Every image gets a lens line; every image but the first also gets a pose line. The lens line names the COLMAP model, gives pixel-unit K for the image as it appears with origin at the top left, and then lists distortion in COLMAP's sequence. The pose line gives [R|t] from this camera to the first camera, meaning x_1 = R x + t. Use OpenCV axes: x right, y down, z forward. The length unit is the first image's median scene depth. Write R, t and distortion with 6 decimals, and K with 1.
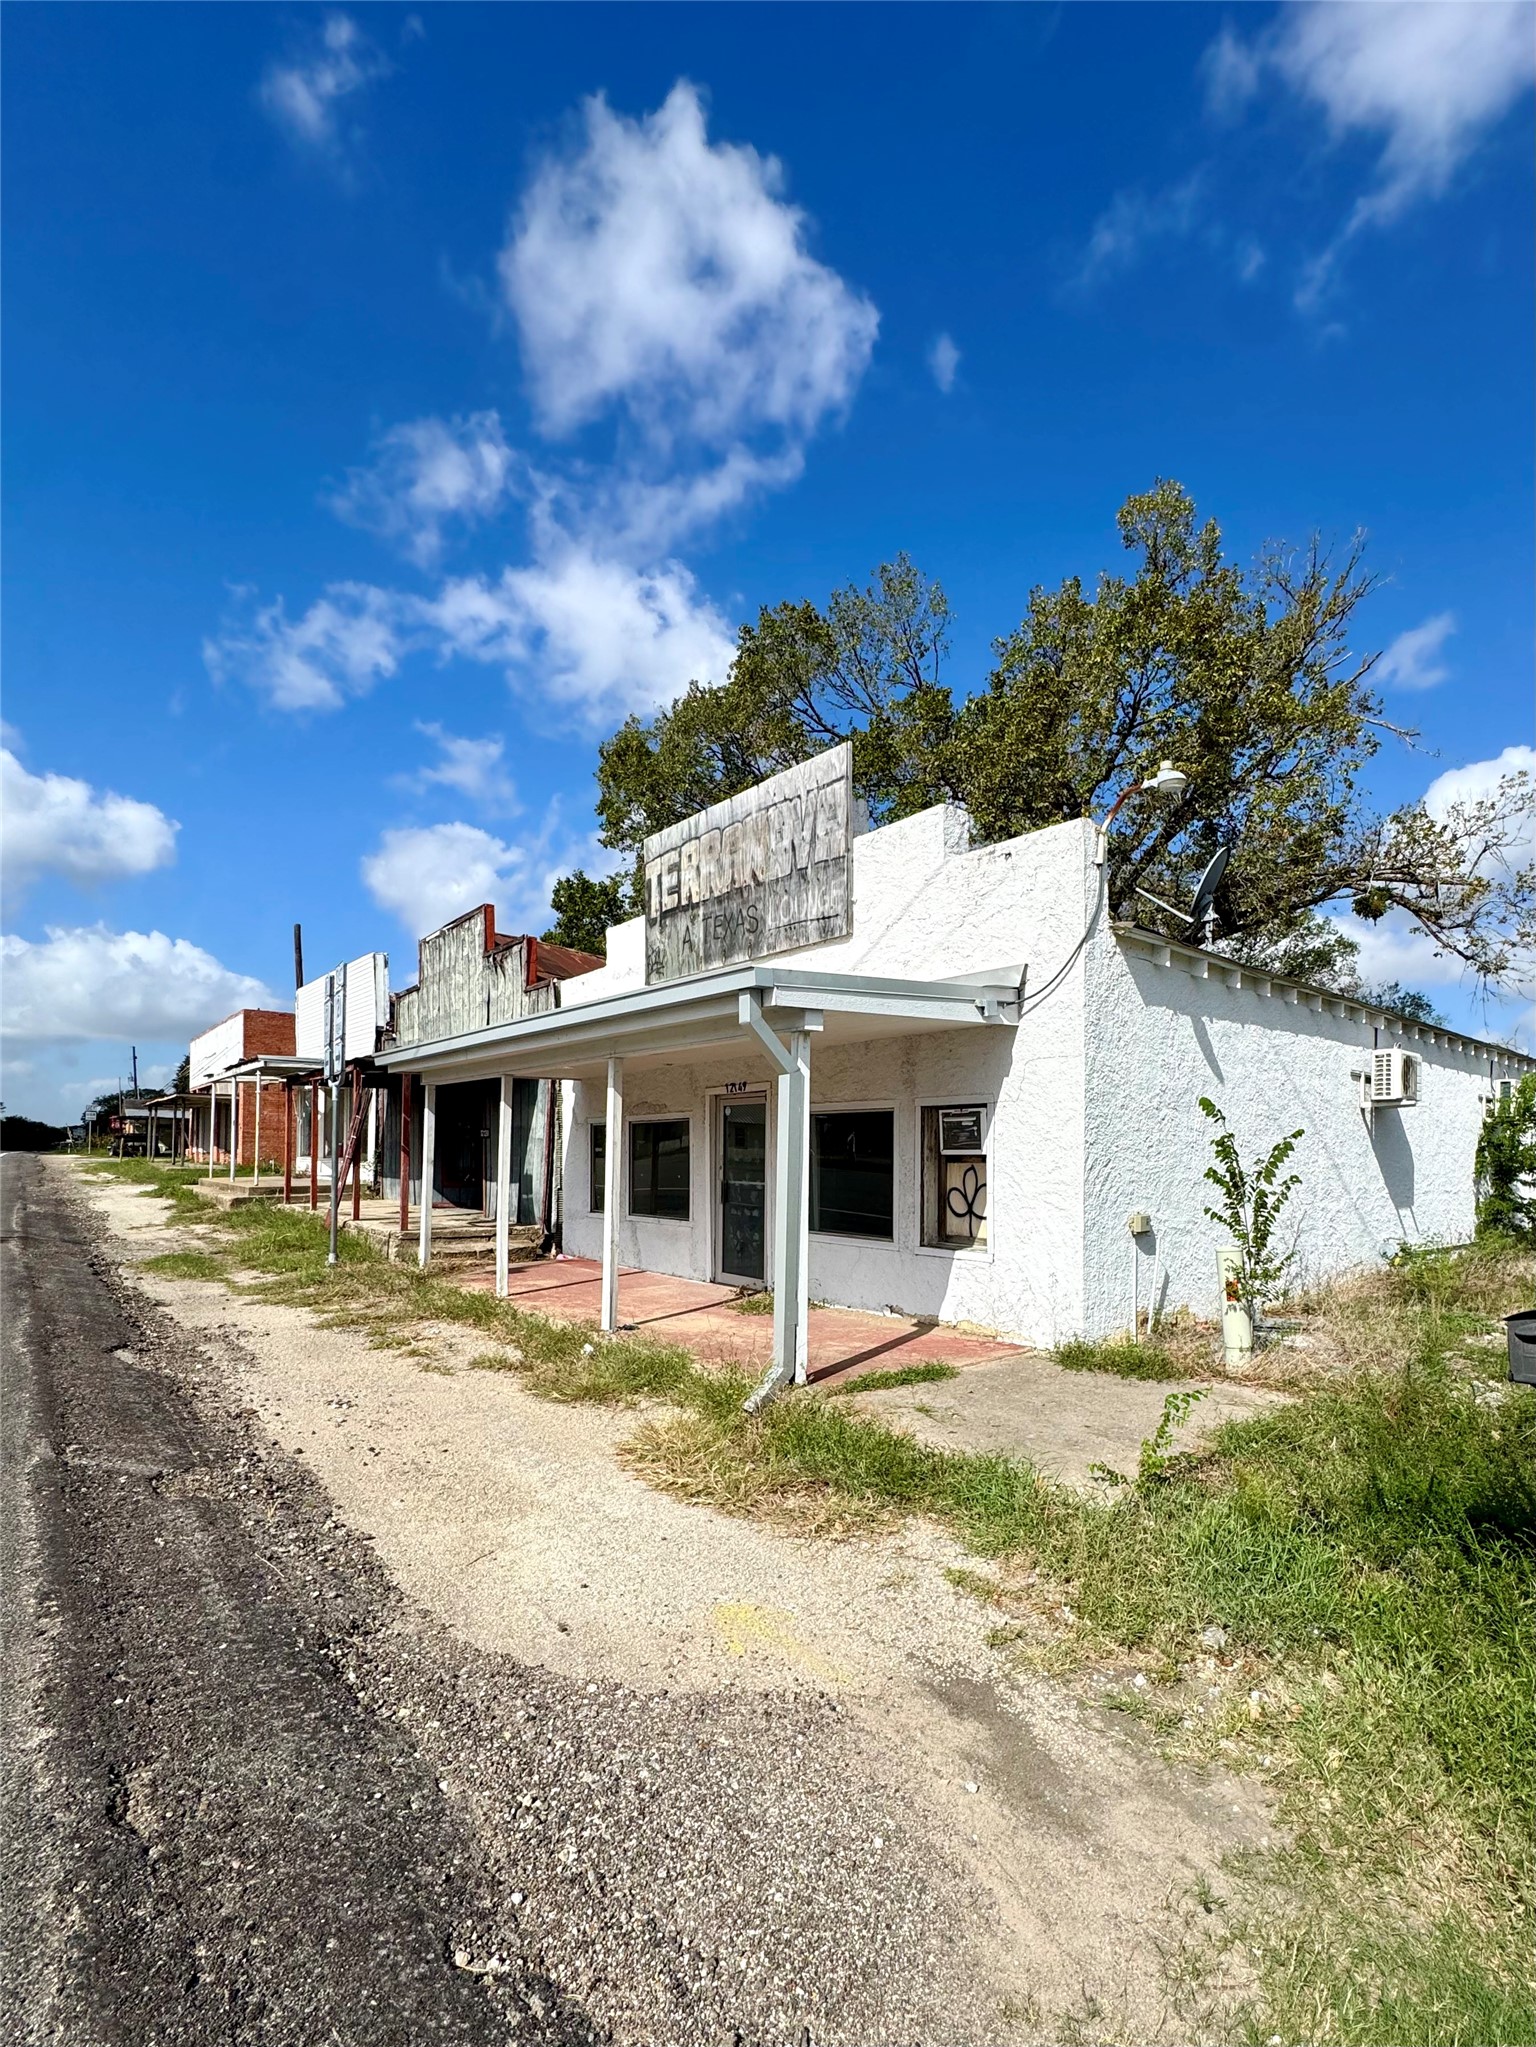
lens RADIAL K [[814.3, 0, 771.1], [0, 814.3, 1149.4], [0, 0, 1]] dist [-0.000719, -0.000018]
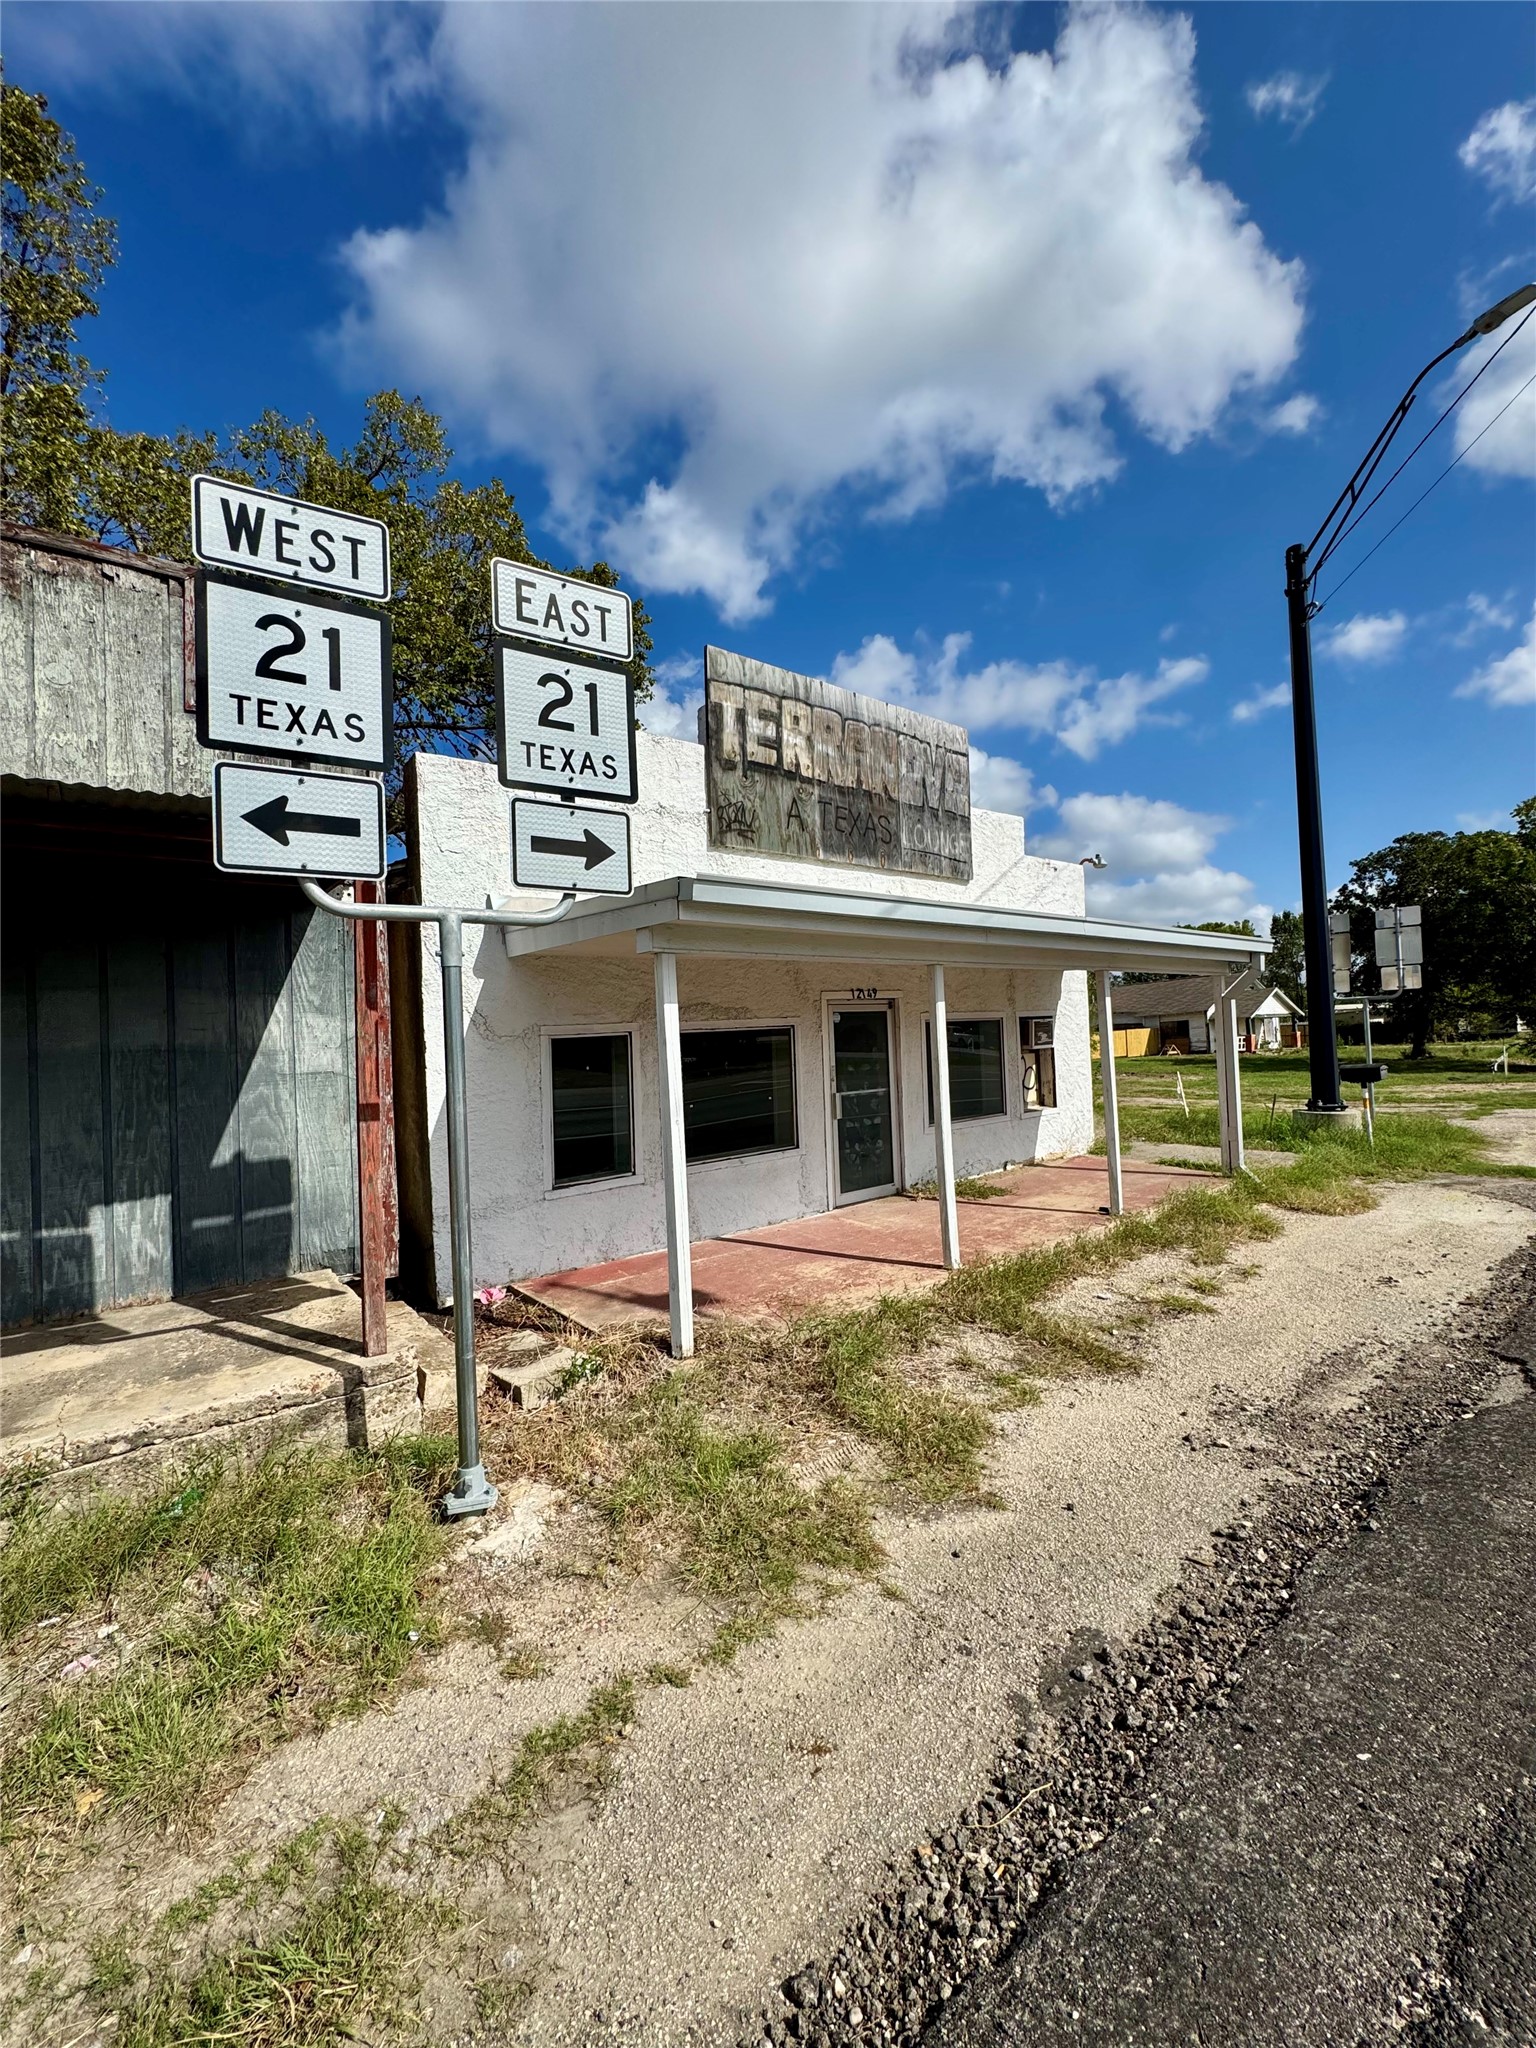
lens RADIAL K [[818.4, 0, 771.5], [0, 818.4, 1023.0], [0, 0, 1]] dist [-0.000502, -0.000044]
pose [[0.067479, 0.000824, 0.997720, -0.998686], [0.039315, 0.999221, -0.003485, -0.041422], [-0.996946, 0.039461, 0.067394, 1.024961]]
